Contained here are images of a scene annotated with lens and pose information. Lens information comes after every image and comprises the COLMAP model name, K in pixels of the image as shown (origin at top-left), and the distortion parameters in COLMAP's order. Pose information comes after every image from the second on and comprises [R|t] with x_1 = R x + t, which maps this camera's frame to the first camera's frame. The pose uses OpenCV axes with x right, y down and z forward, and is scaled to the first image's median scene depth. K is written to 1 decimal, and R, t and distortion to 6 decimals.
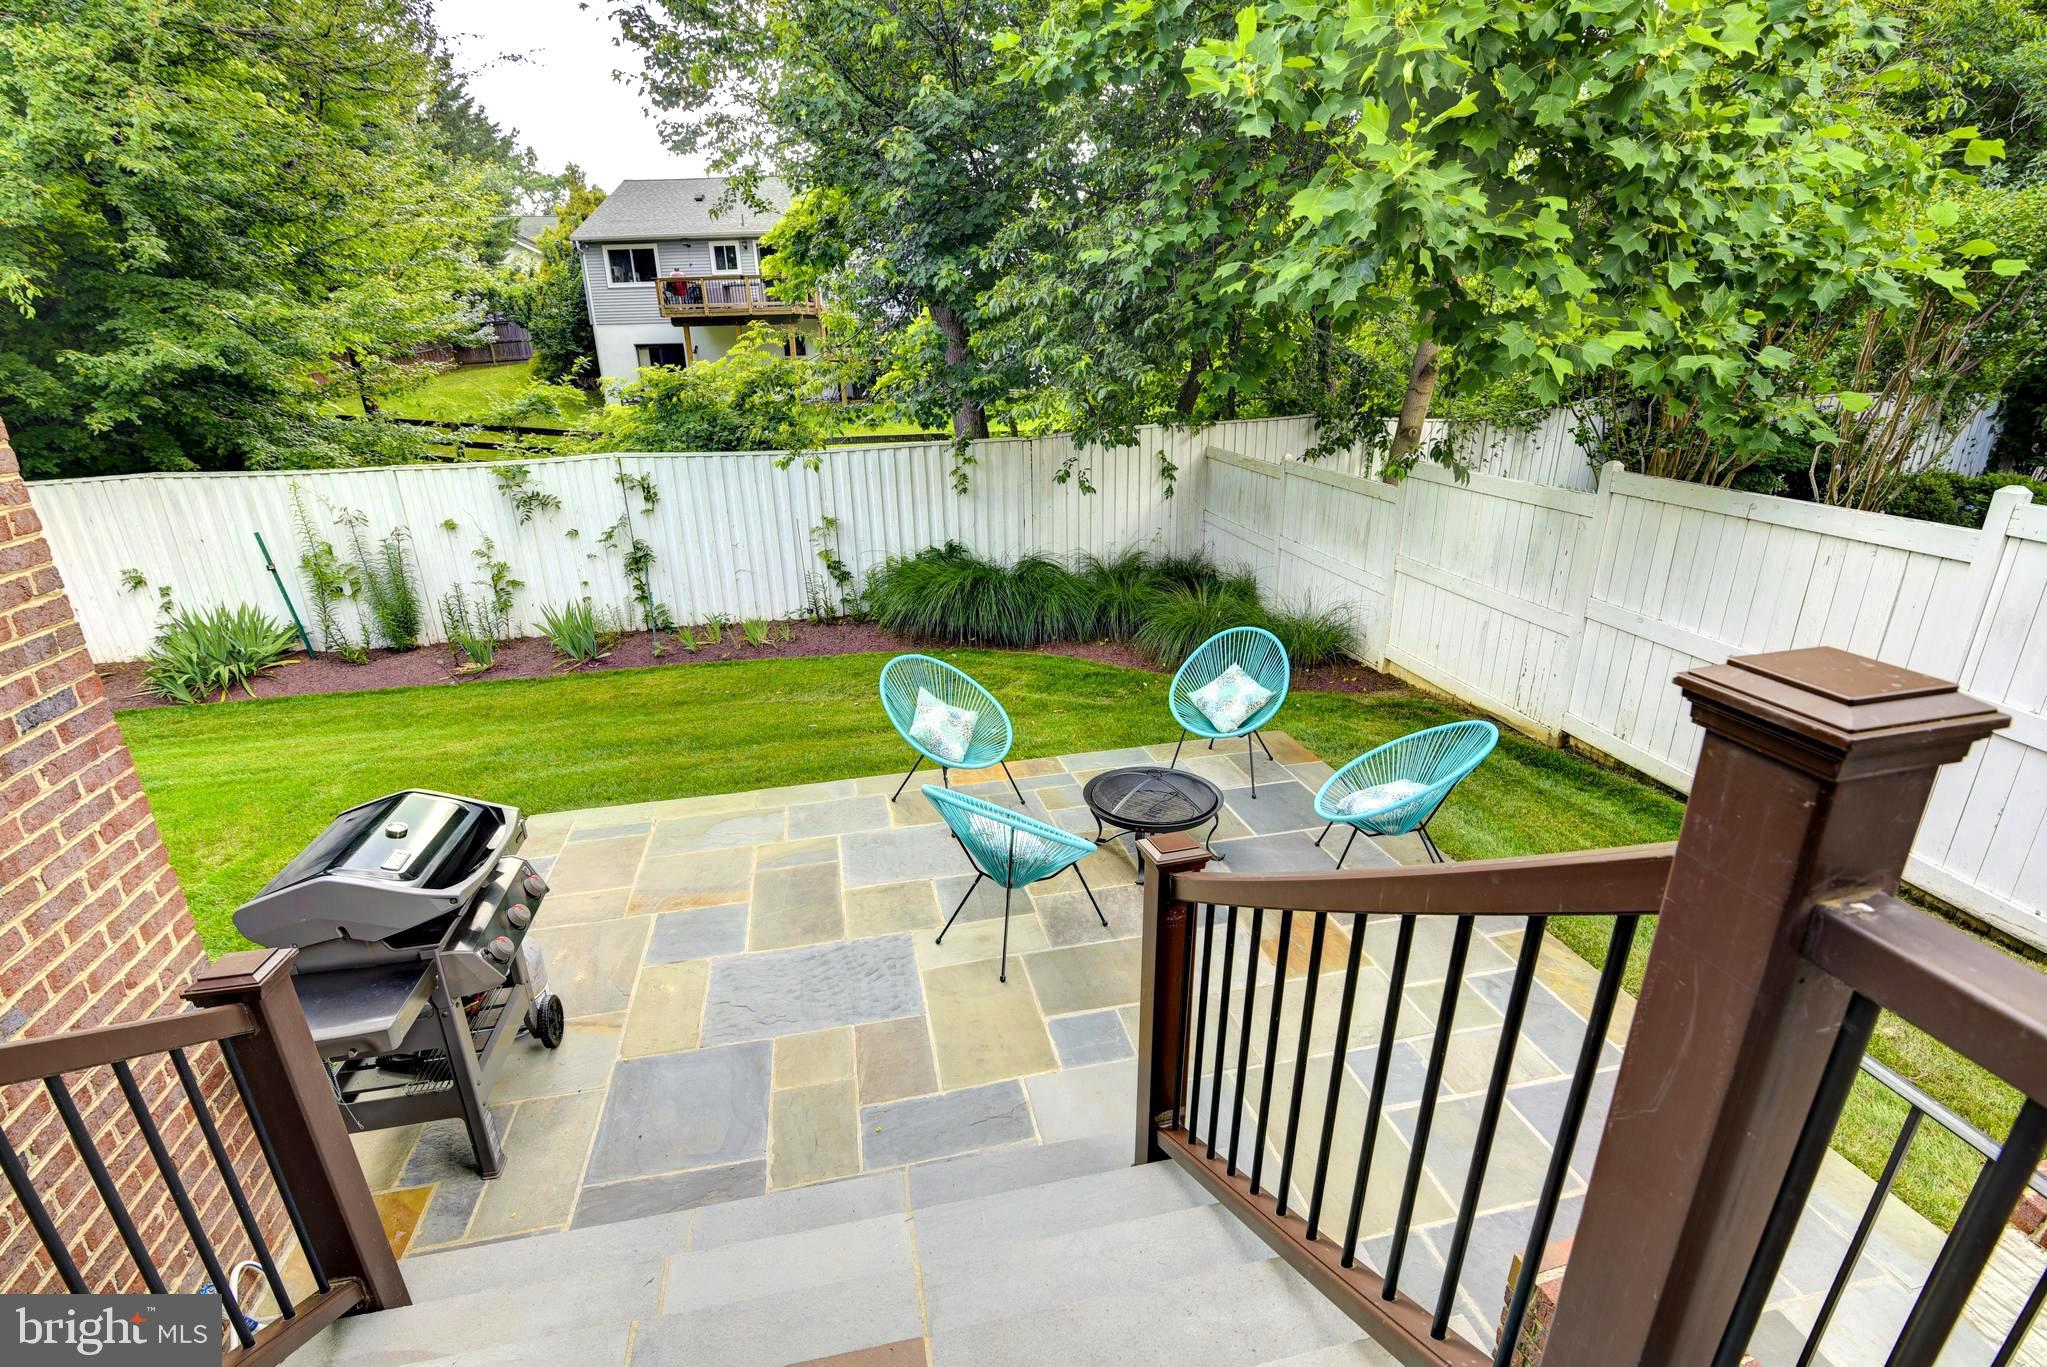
lens RADIAL K [[941.4, 0, 1025.4], [0, 941.4, 692.7], [0, 0, 1]] dist [-0.021520, 0.001541]
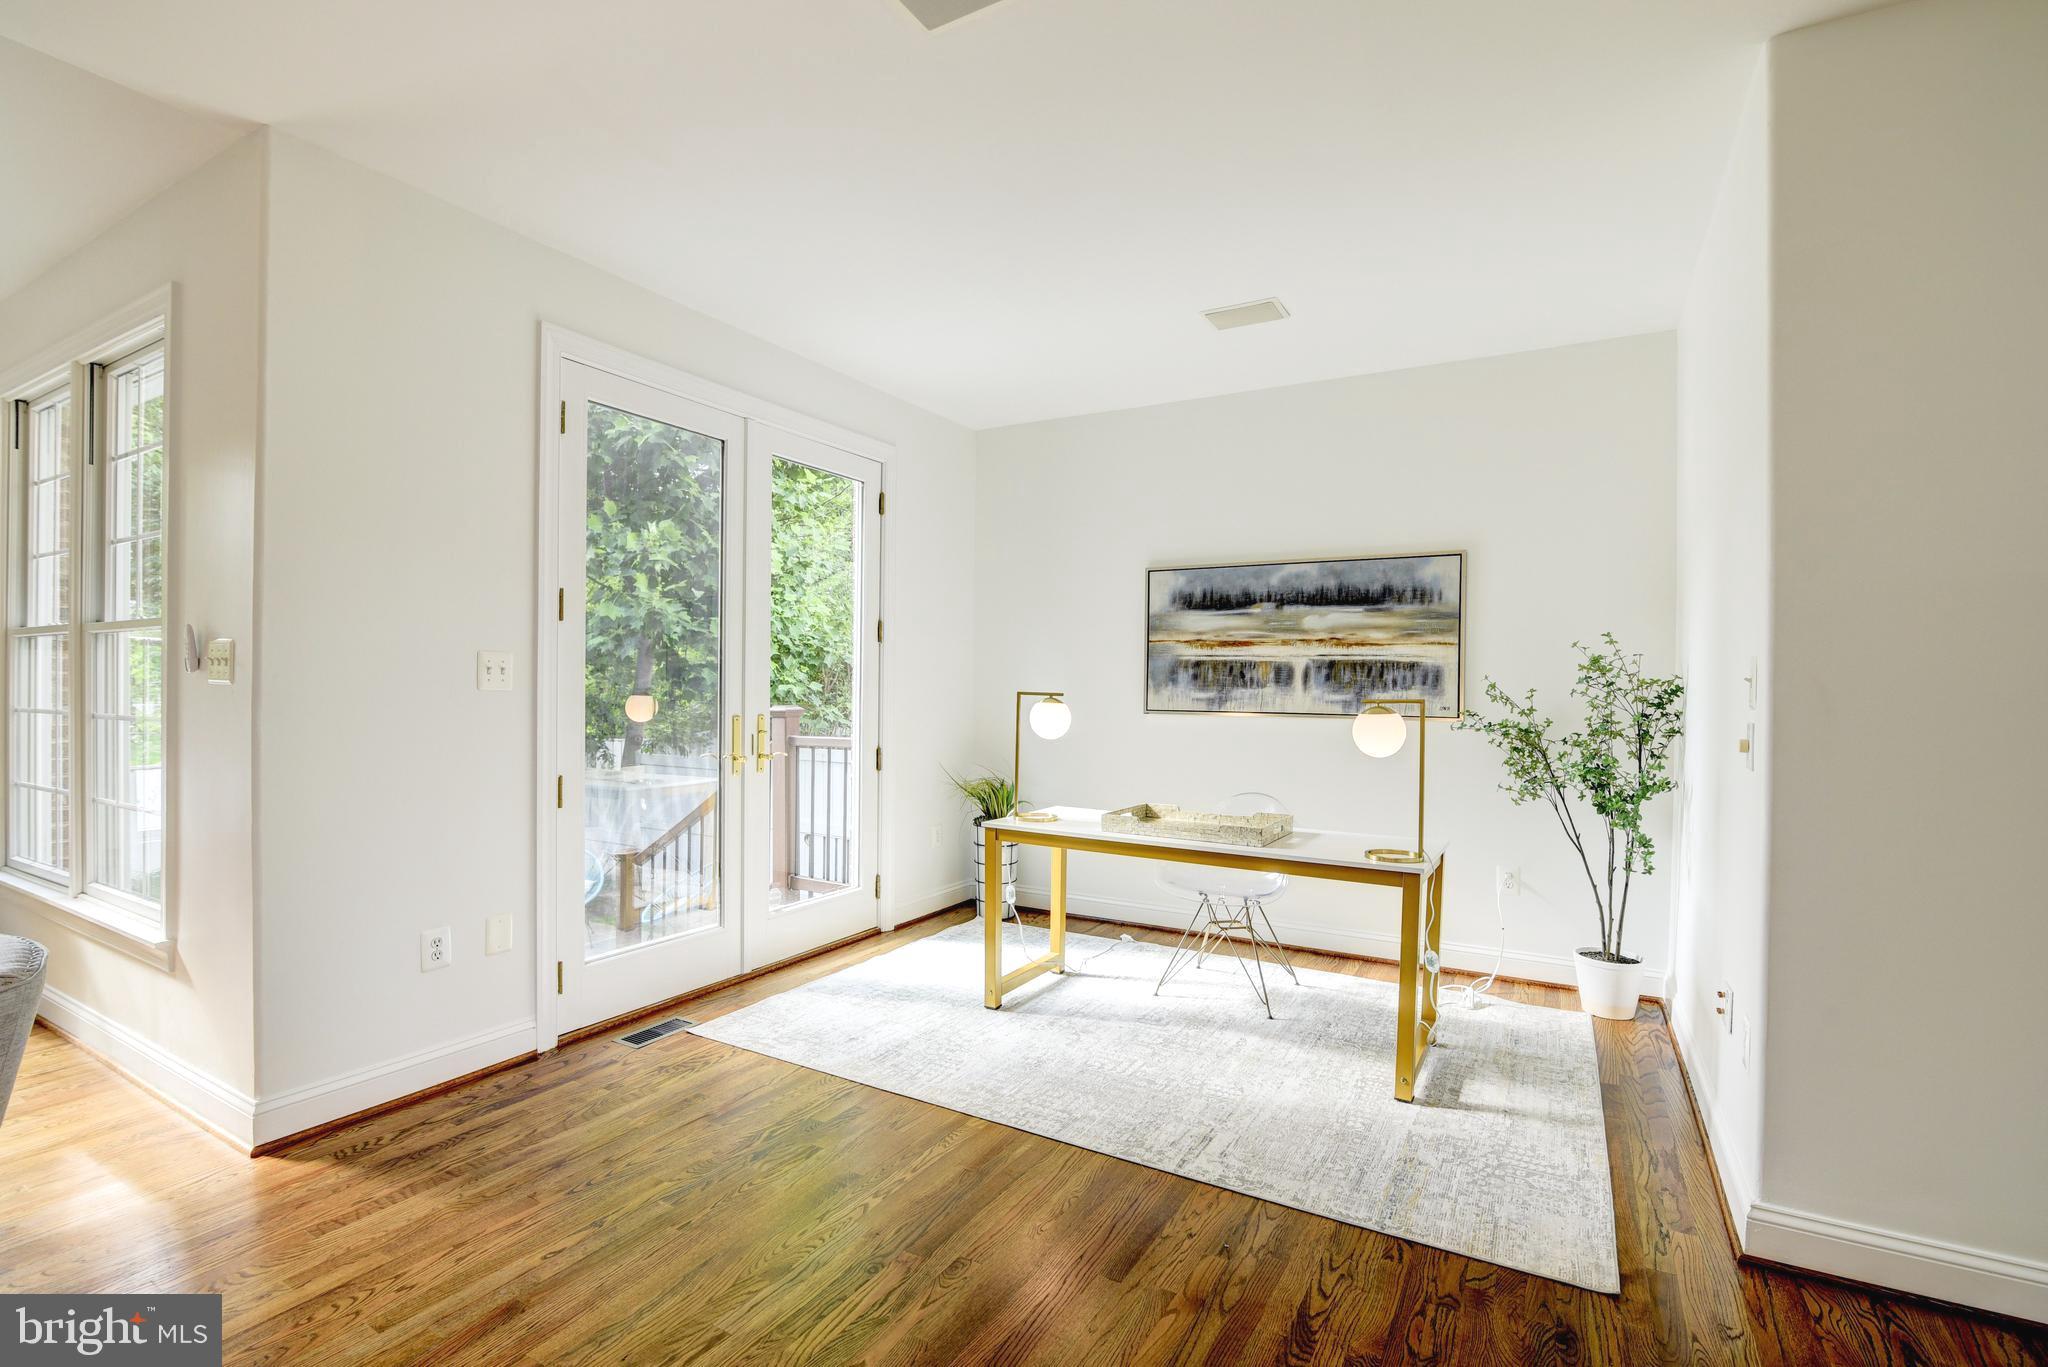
lens RADIAL K [[941.9, 0, 1009.2], [0, 941.9, 685.2], [0, 0, 1]] dist [-0.021520, 0.001541]
pose [[0.692054, 0.022495, 0.721495, -0.537147], [0.241166, 0.934876, -0.260473, 0.358400], [-0.680367, 0.354261, 0.641560, -0.818847]]
